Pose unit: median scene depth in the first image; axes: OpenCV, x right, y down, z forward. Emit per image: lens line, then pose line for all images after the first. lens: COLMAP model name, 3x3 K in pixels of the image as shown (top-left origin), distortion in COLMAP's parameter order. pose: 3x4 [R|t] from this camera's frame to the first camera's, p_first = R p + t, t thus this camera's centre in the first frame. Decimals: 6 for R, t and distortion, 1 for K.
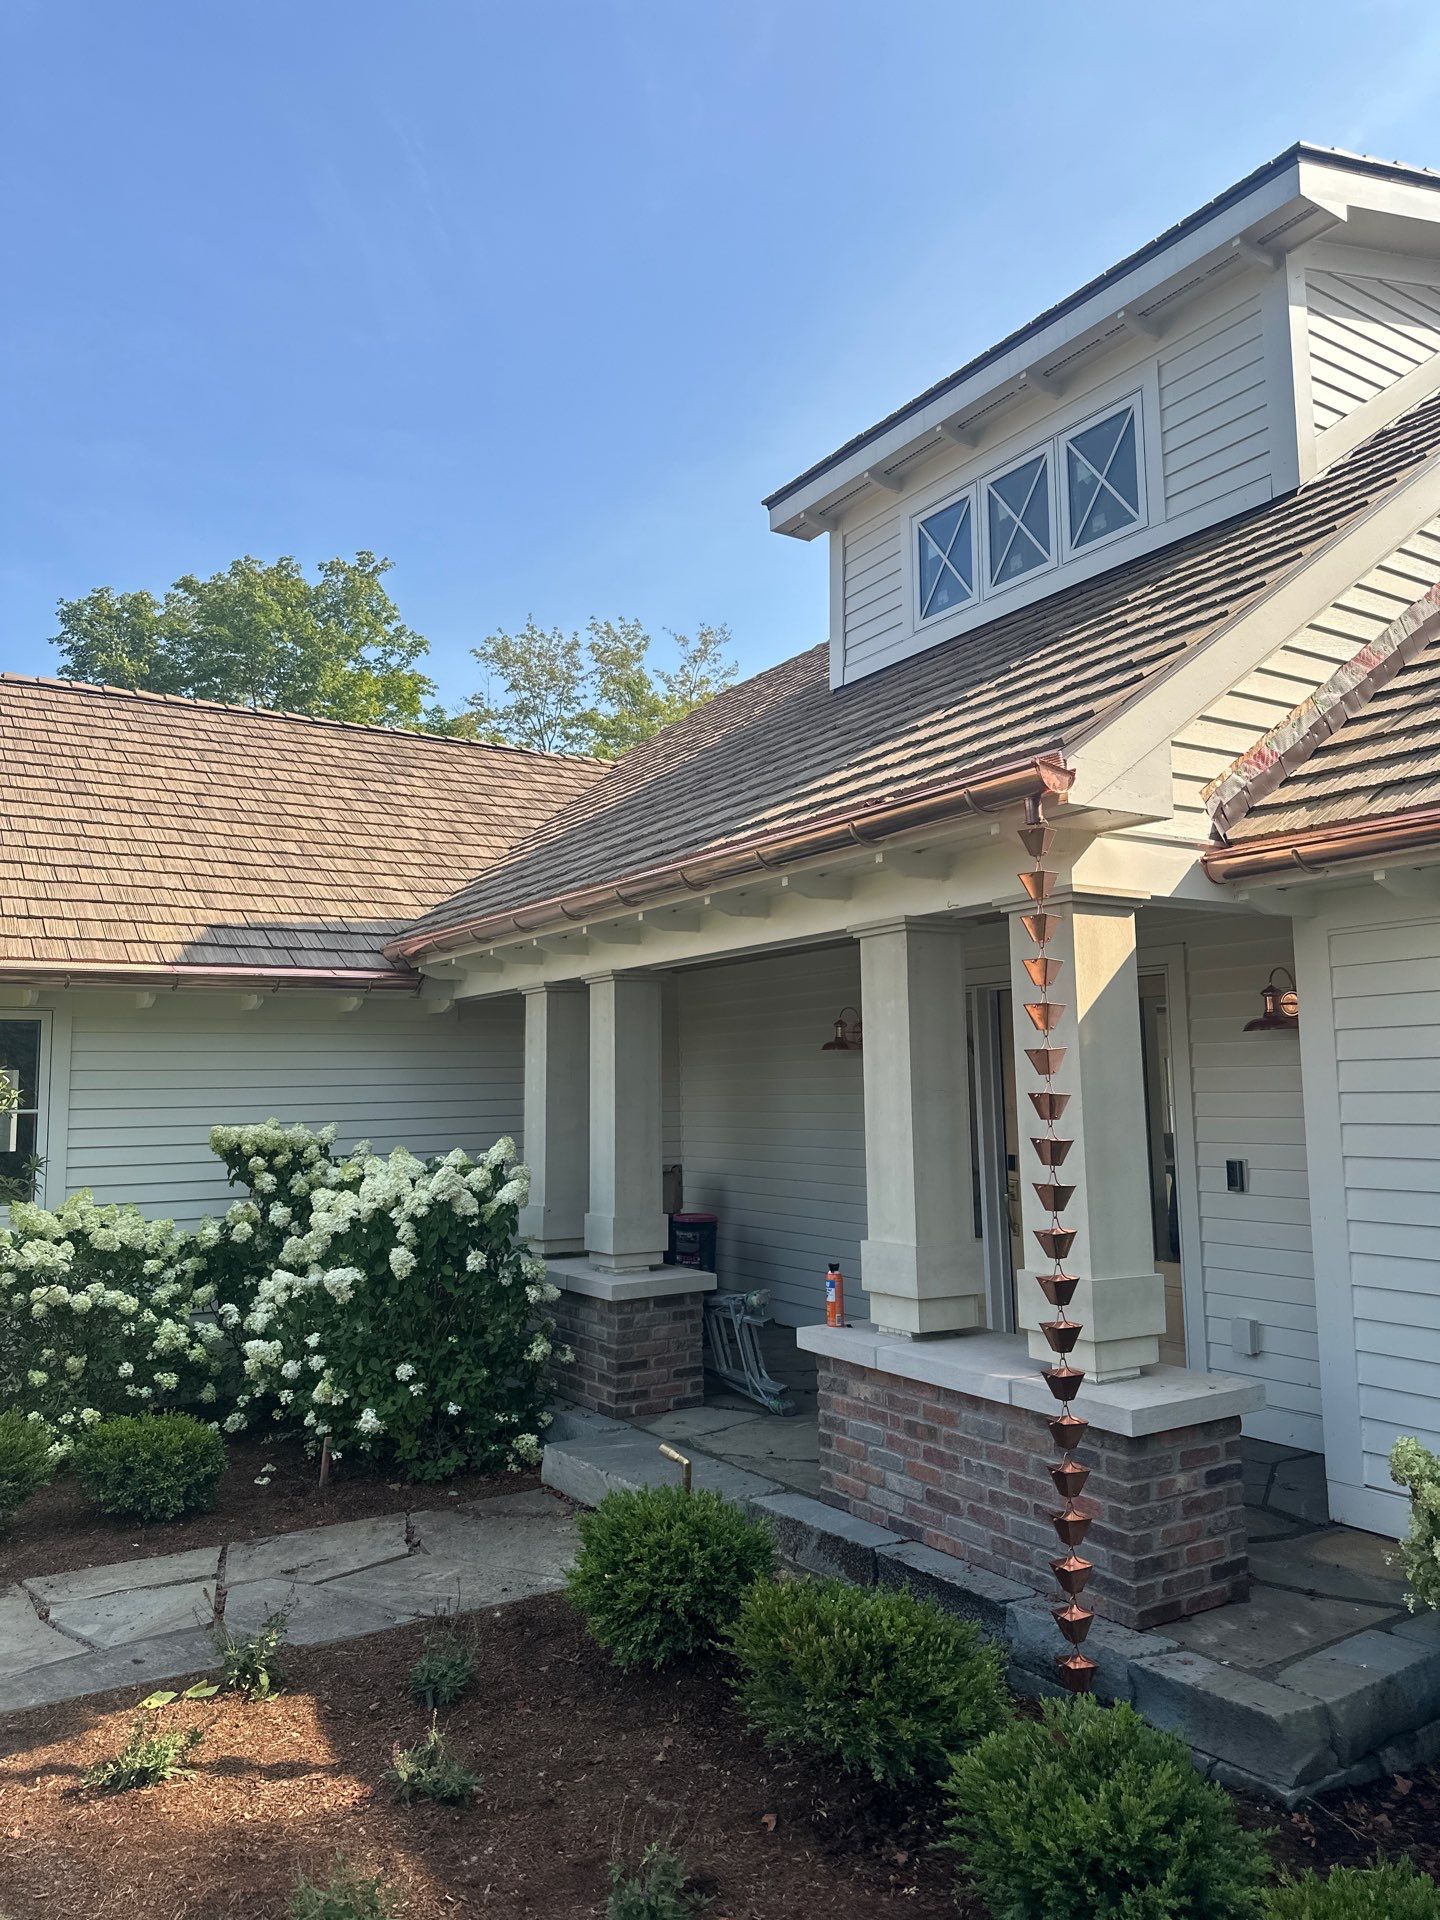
lens RADIAL K [[1359.5, 0, 733.2], [0, 1359.5, 955.8], [0, 0, 1]] dist [0.010029, -0.006468]
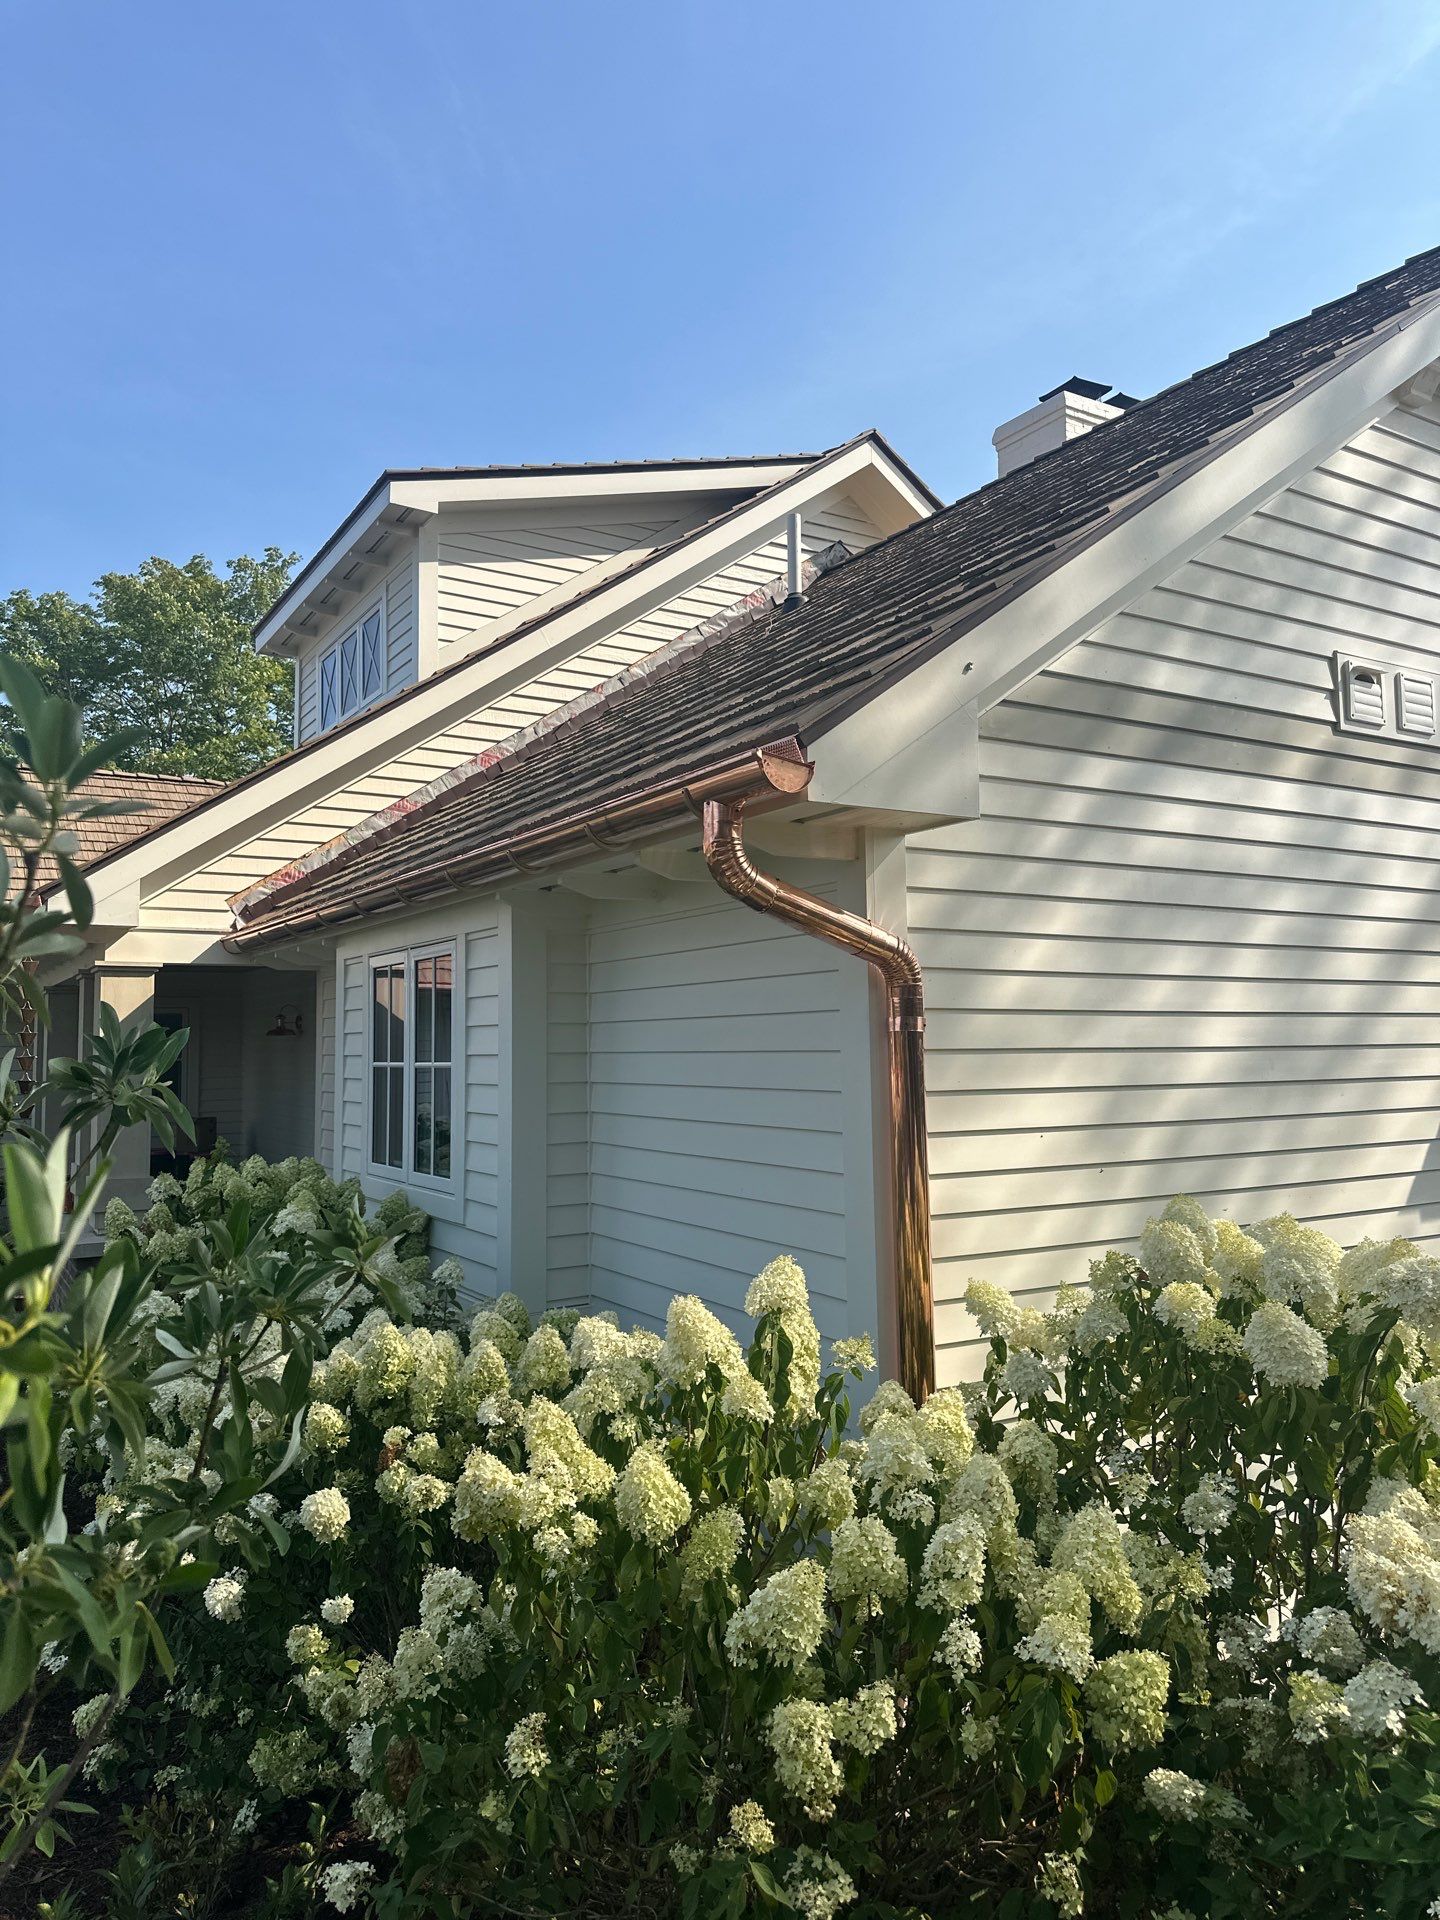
lens RADIAL K [[1359.5, 0, 708.4], [0, 1359.5, 959.6], [0, 0, 1]] dist [0.010029, -0.006468]
pose [[0.999049, 0.012321, -0.041819, 0.912861], [-0.010704, 0.999195, 0.038656, -0.105995], [0.042262, -0.038171, 0.998377, -0.603926]]
